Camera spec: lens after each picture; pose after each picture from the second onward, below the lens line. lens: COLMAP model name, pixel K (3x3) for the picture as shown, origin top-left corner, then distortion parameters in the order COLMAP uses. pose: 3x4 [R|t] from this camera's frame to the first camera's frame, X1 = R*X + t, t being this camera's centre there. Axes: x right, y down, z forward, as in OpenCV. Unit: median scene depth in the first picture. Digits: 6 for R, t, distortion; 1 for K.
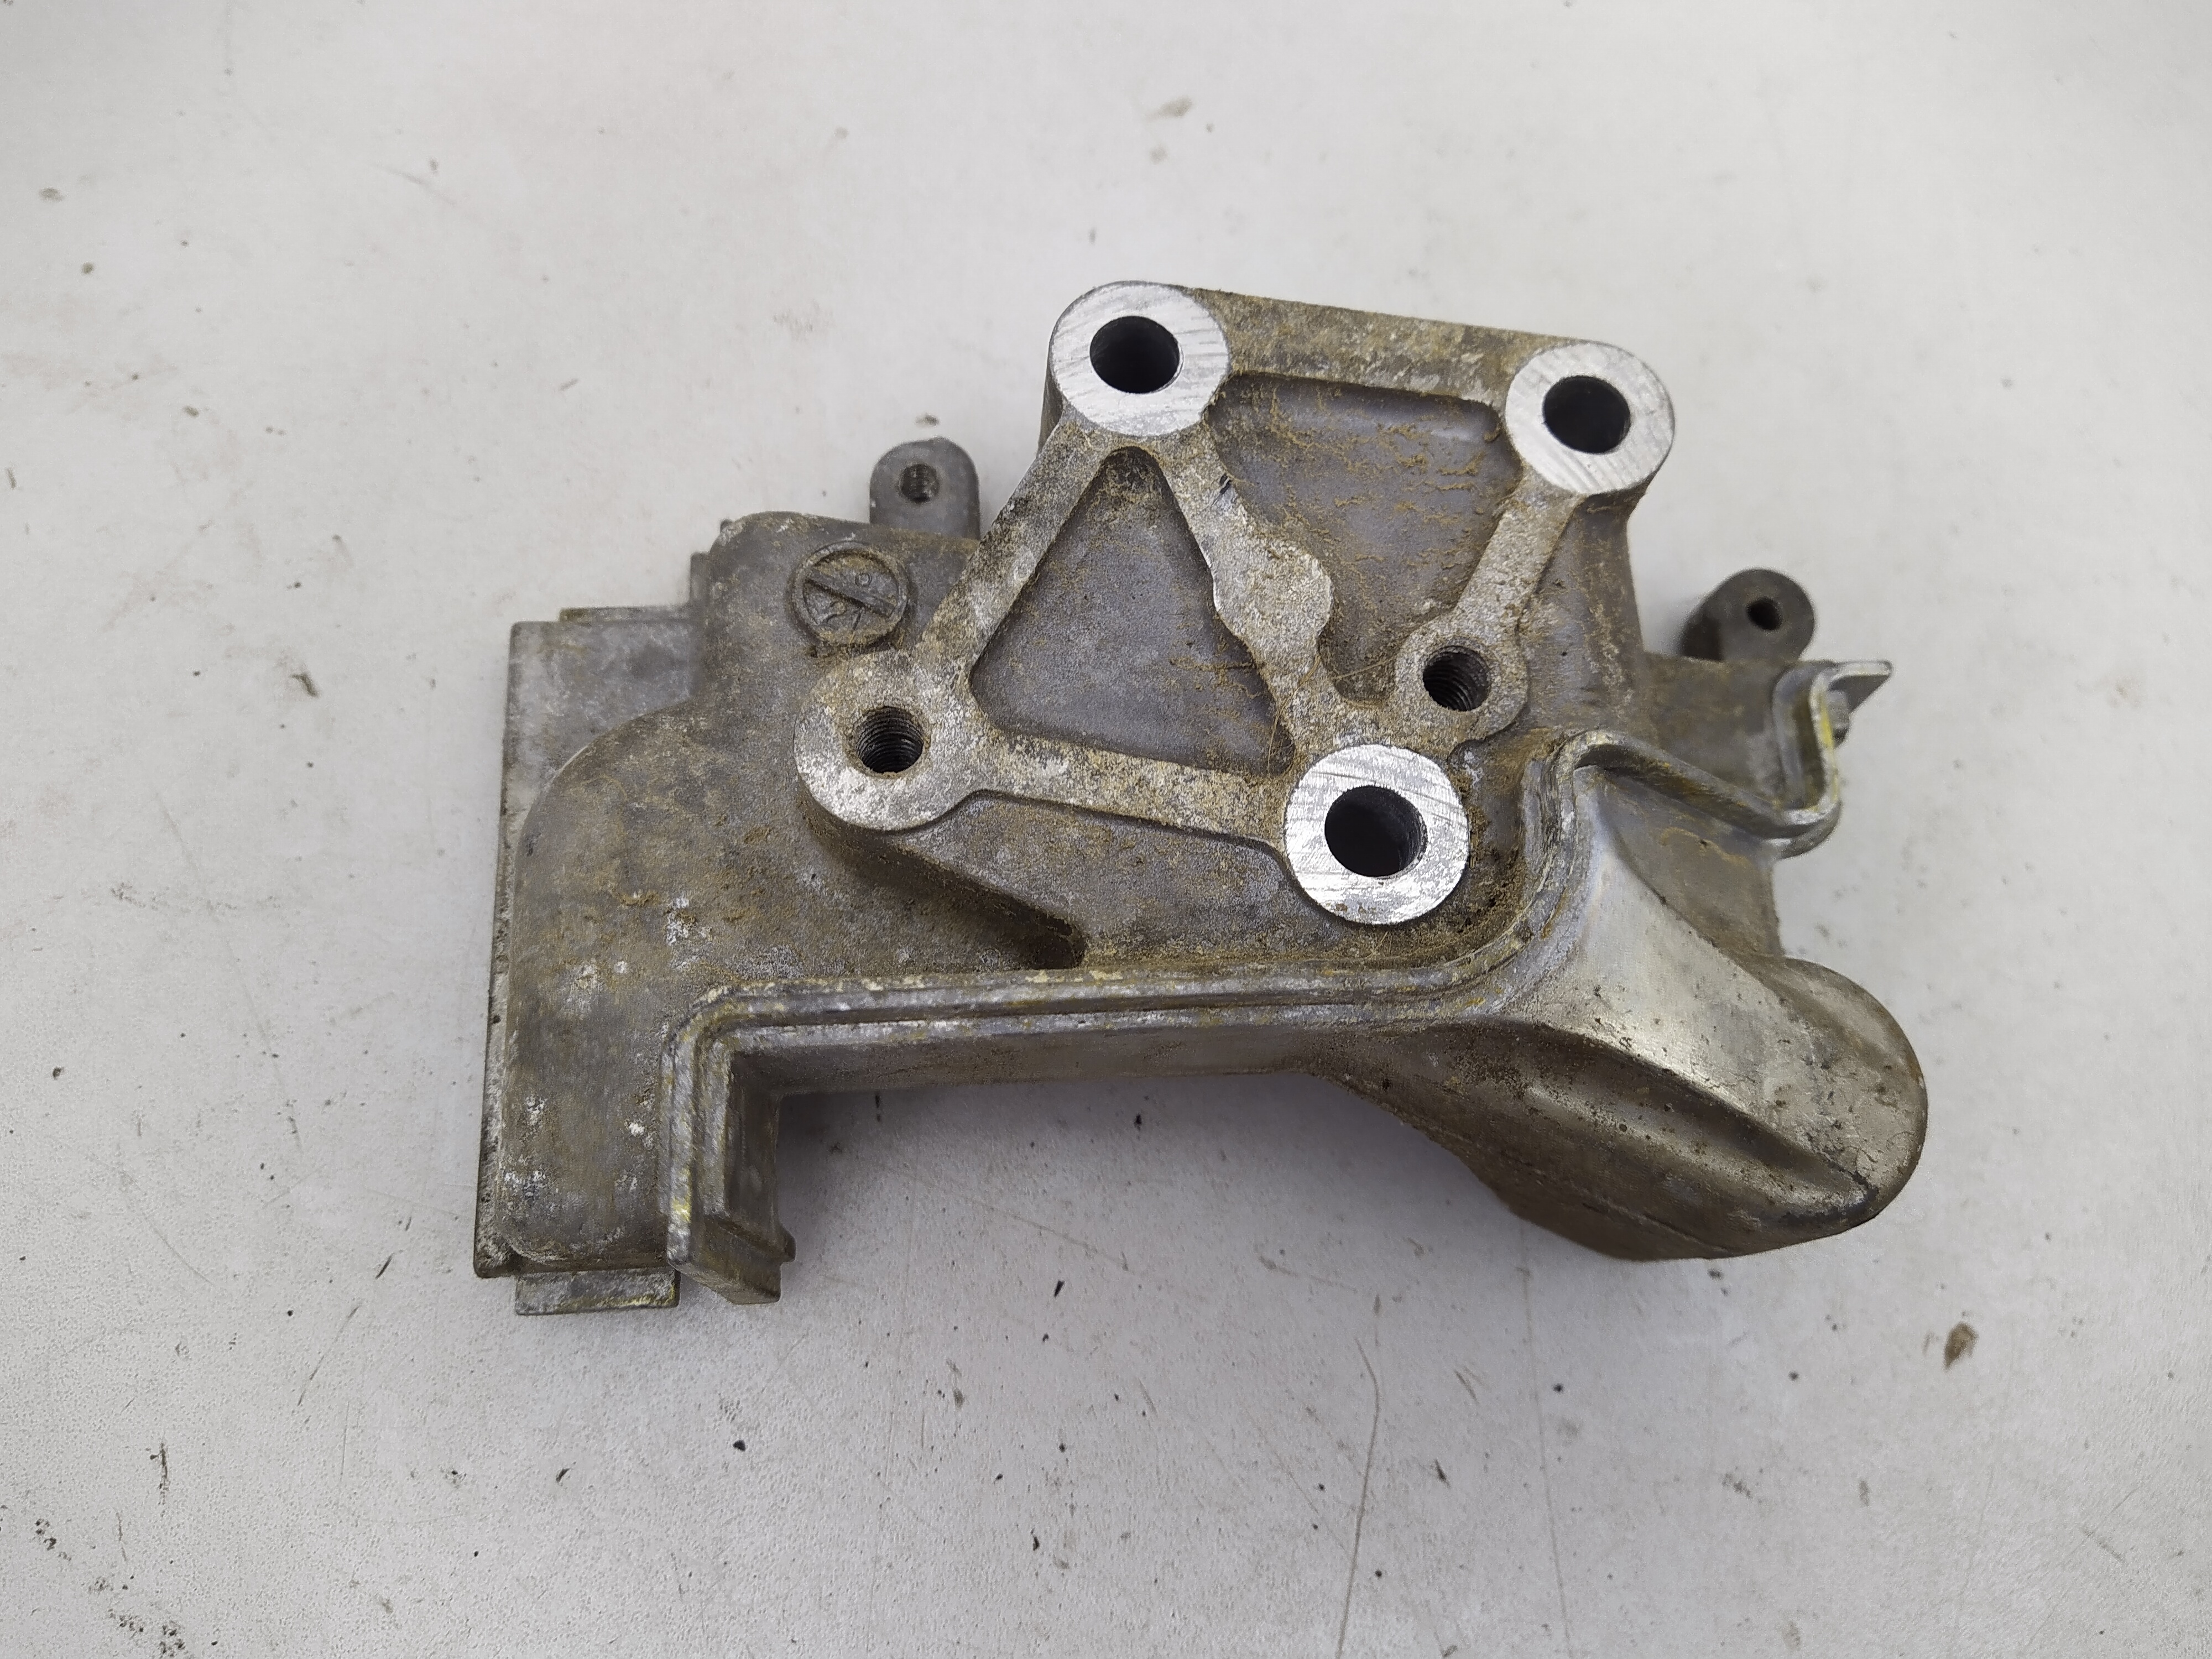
lens RADIAL K [[1711.6, 0, 1082.2], [0, 1711.6, 829.0], [0, 0, 1]] dist [0.004938, -0.011588]
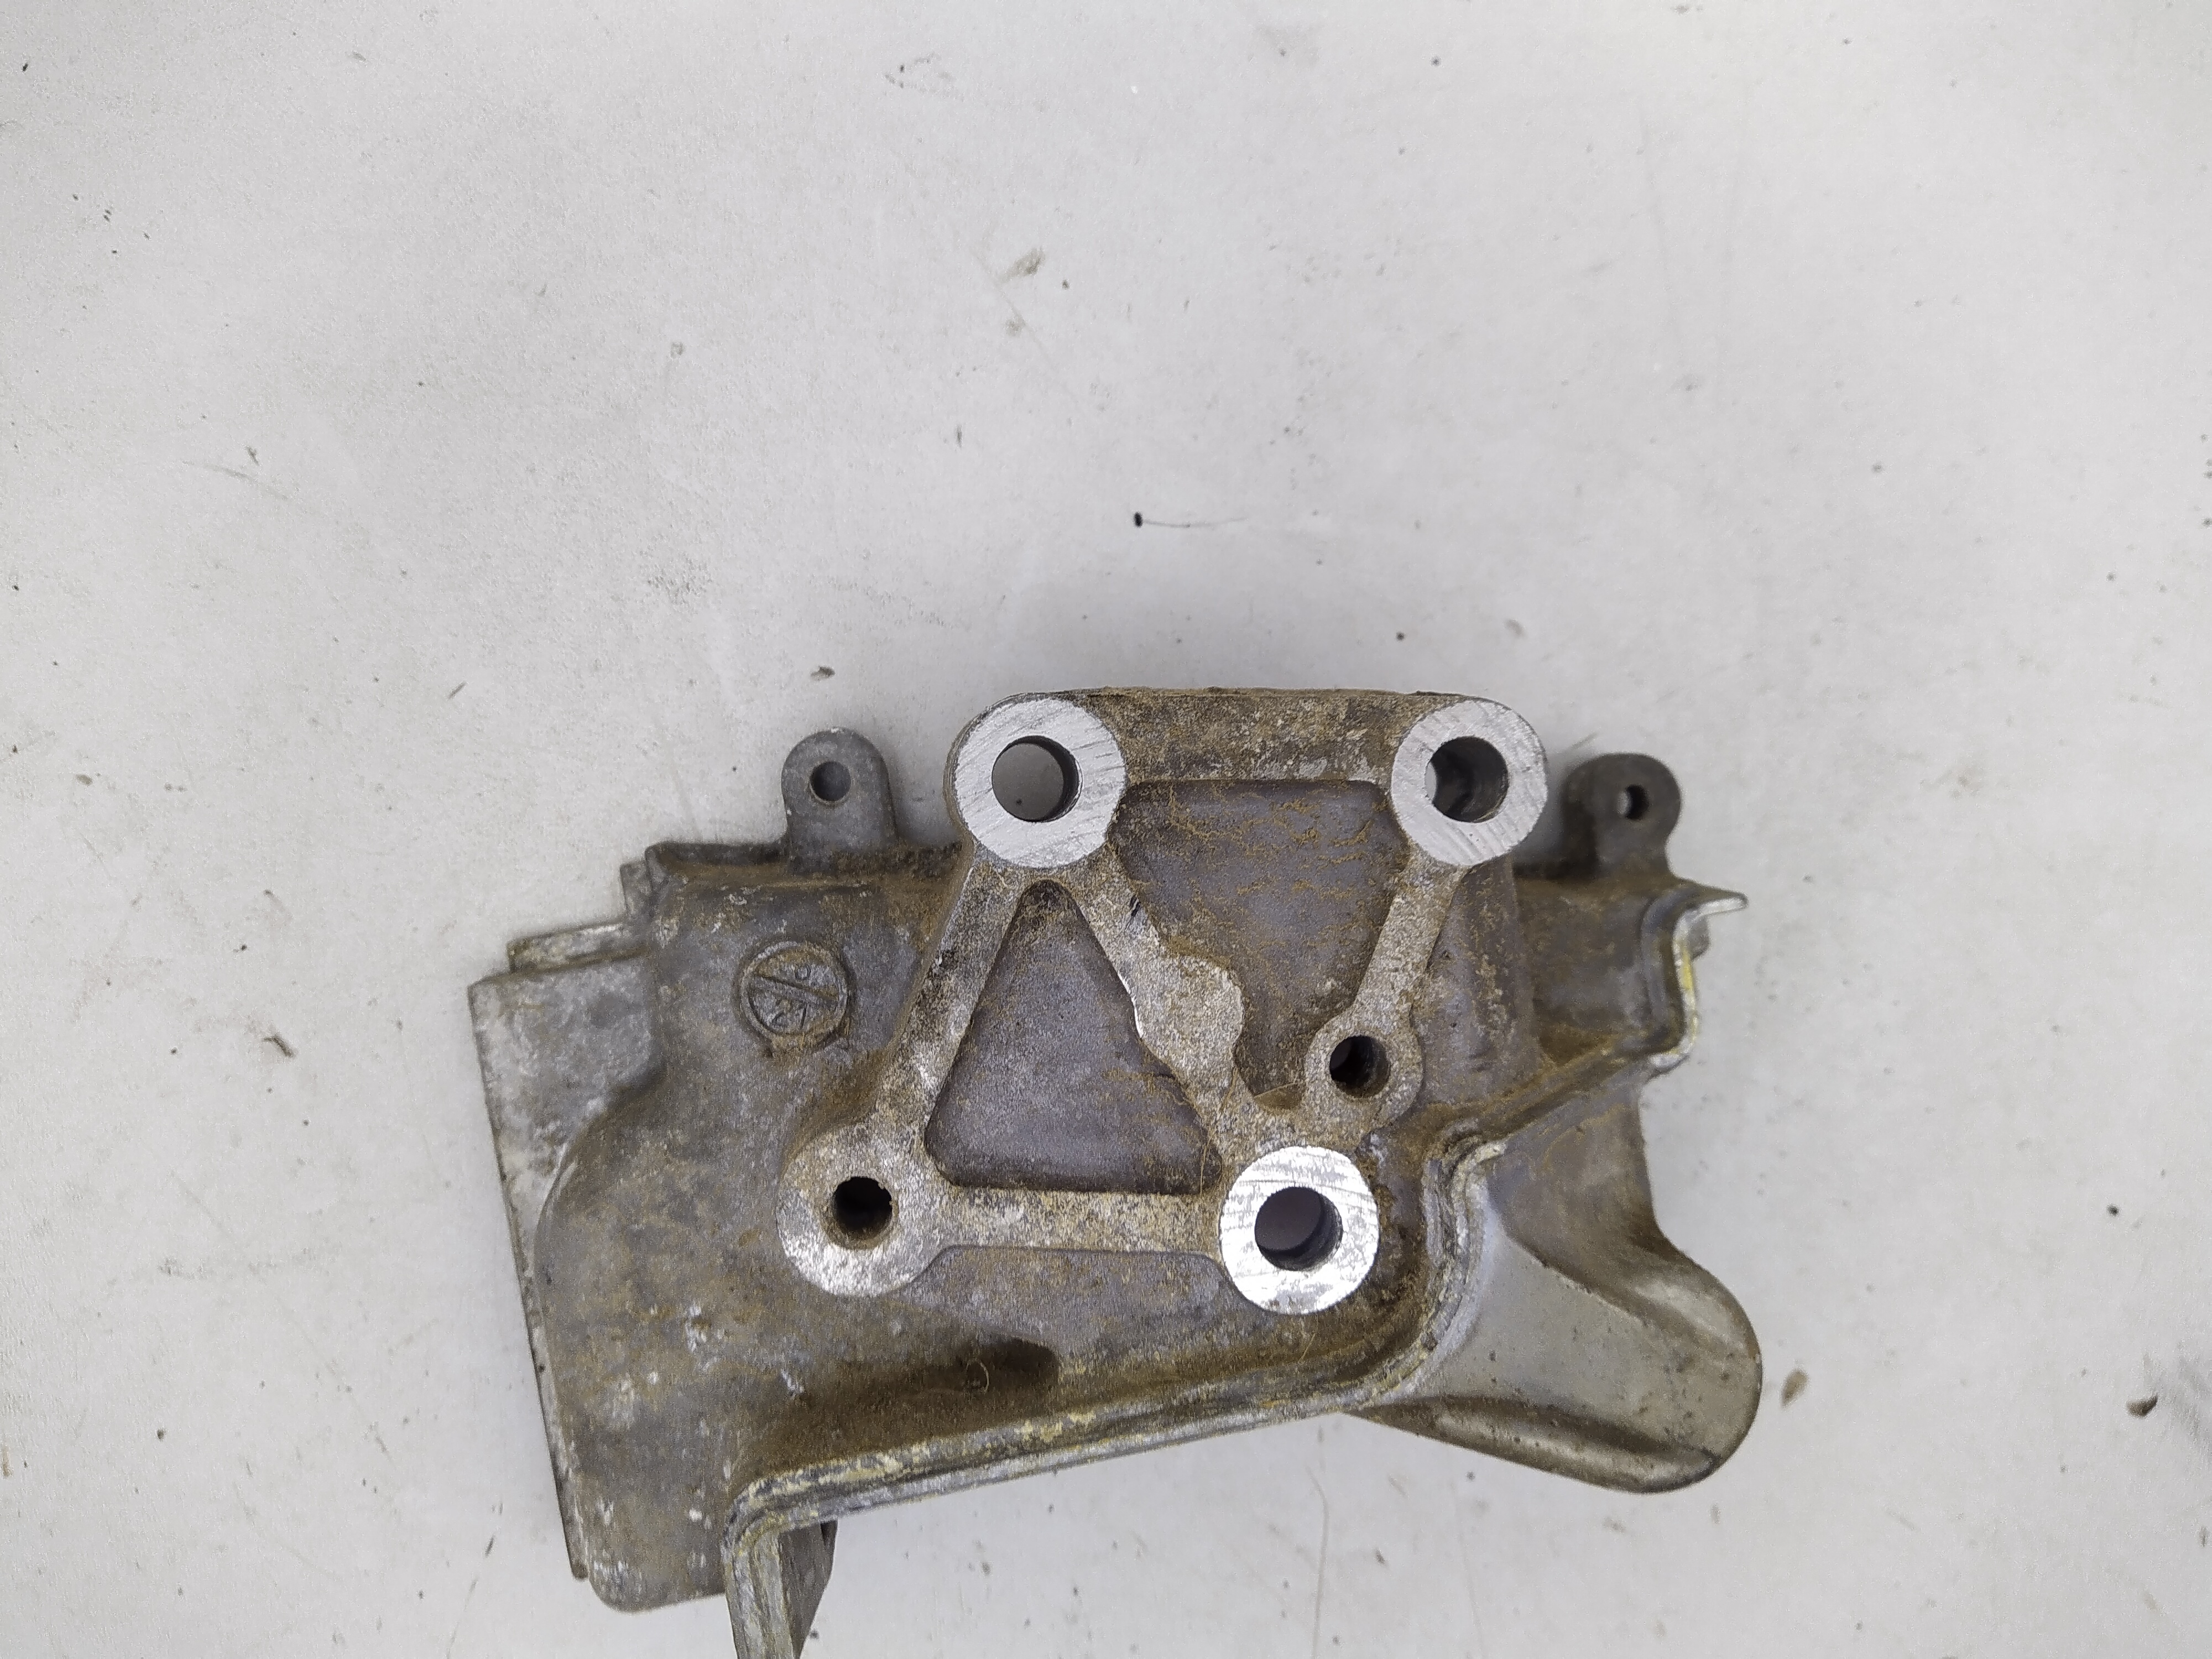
lens RADIAL K [[1654.9, 0, 1106.7], [0, 1654.9, 875.8], [0, 0, 1]] dist [0.042185, -0.102024]
pose [[0.991500, -0.123063, 0.042235, 0.024544], [0.102796, 0.939929, 0.325524, -0.550669], [-0.079758, -0.318415, 0.944590, 0.034052]]
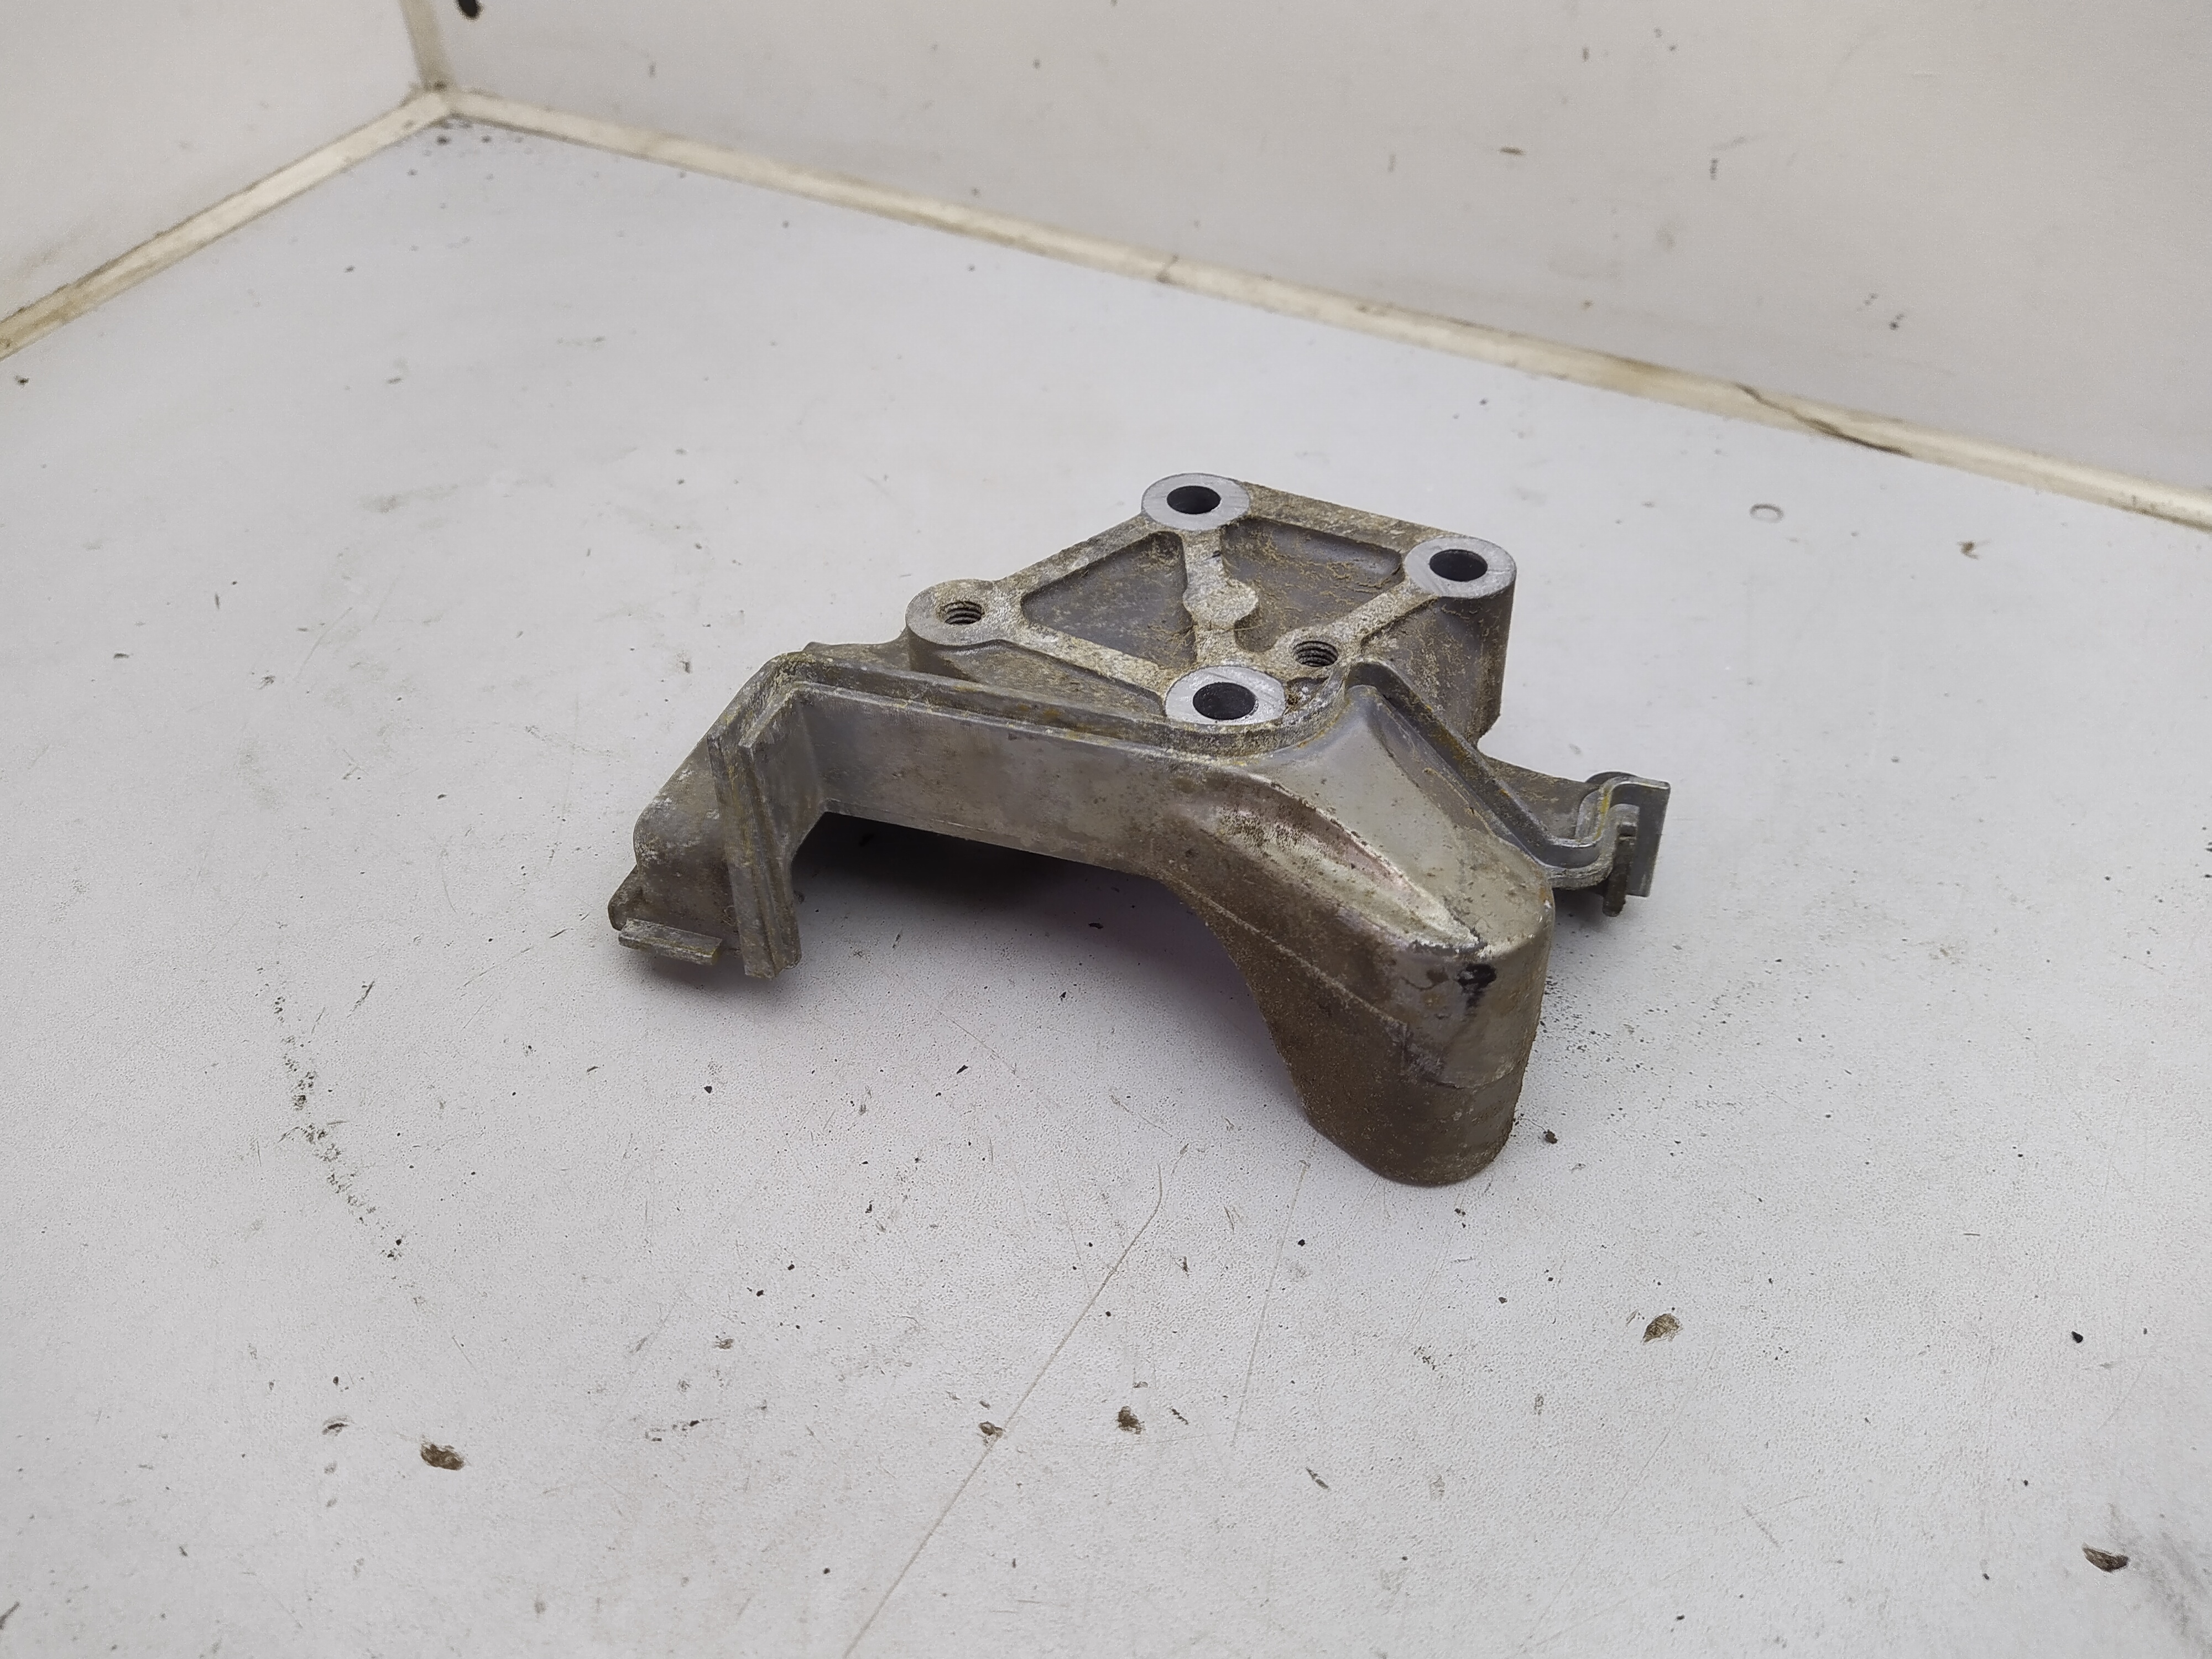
lens RADIAL K [[1602.9, 0, 1103.9], [0, 1602.9, 903.7], [0, 0, 1]] dist [0.053487, -0.083011]
pose [[0.932773, 0.203311, -0.297655, 0.498302], [-0.318544, 0.851413, -0.416684, 0.739105], [0.168711, 0.483488, 0.858939, -0.161179]]
